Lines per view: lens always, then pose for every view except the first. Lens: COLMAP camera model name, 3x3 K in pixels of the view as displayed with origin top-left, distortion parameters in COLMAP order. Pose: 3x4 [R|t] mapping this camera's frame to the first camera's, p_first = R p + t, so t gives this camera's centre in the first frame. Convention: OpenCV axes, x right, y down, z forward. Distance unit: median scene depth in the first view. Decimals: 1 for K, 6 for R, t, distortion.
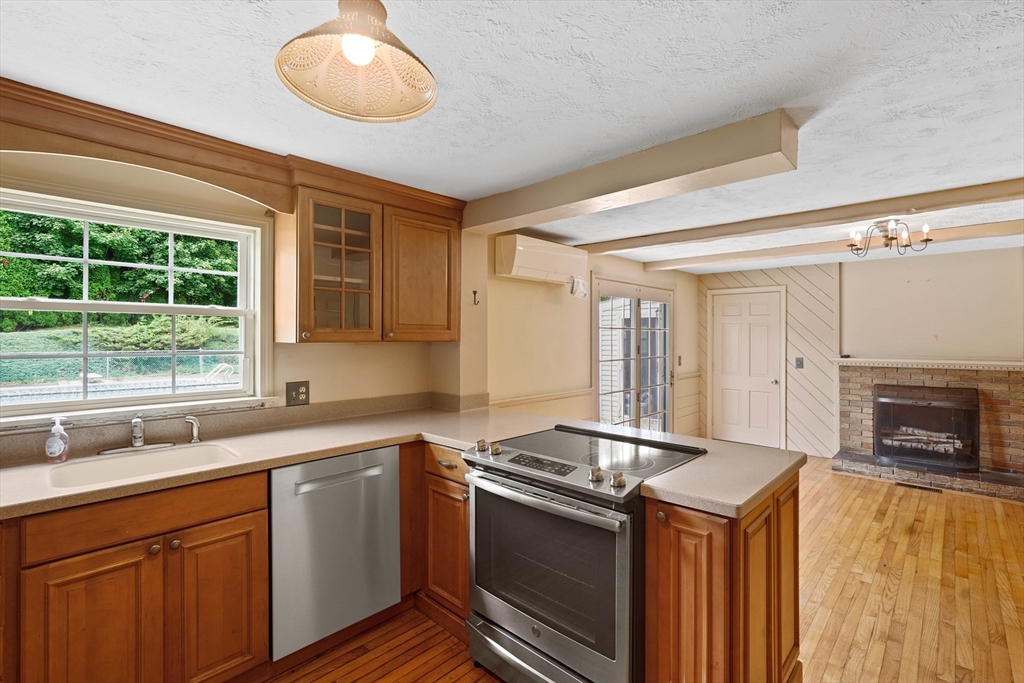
lens RADIAL K [[471.9, 0, 507.3], [0, 471.9, 337.0], [0, 0, 1]] dist [-0.007774, 0.004348]
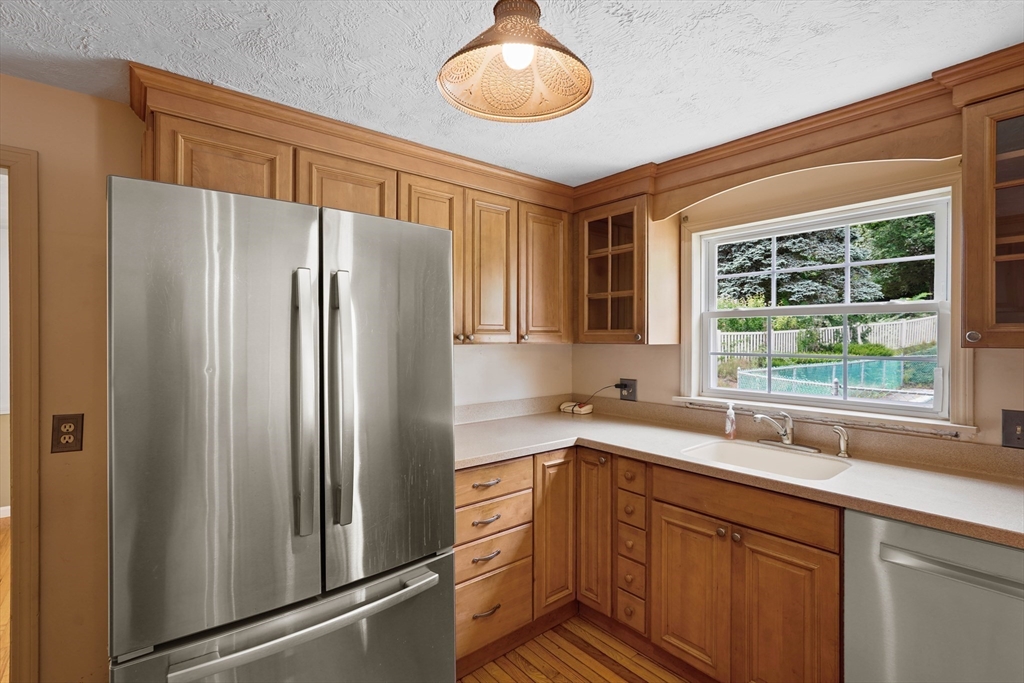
lens RADIAL K [[471.9, 0, 510.9], [0, 471.9, 340.1], [0, 0, 1]] dist [-0.007774, 0.004348]
pose [[-0.112741, 0.003858, -0.993617, 0.296643], [-0.001000, 0.999992, 0.003997, -0.000713], [0.993624, 0.001445, -0.112737, 0.474970]]
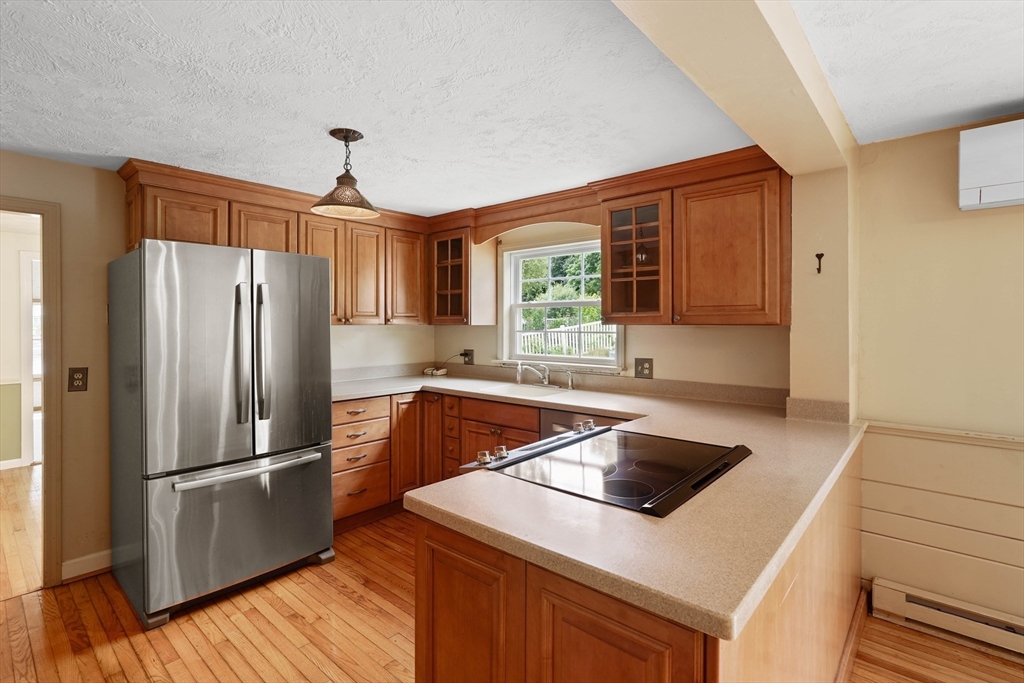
lens RADIAL K [[486.9, 0, 509.0], [0, 486.9, 327.1], [0, 0, 1]] dist [-0.001264, 0.002456]
pose [[0.042233, 0.005314, -0.999094, 0.925219], [-0.000583, 0.999986, 0.005294, 0.011576], [0.999108, 0.000359, 0.042236, 0.734388]]
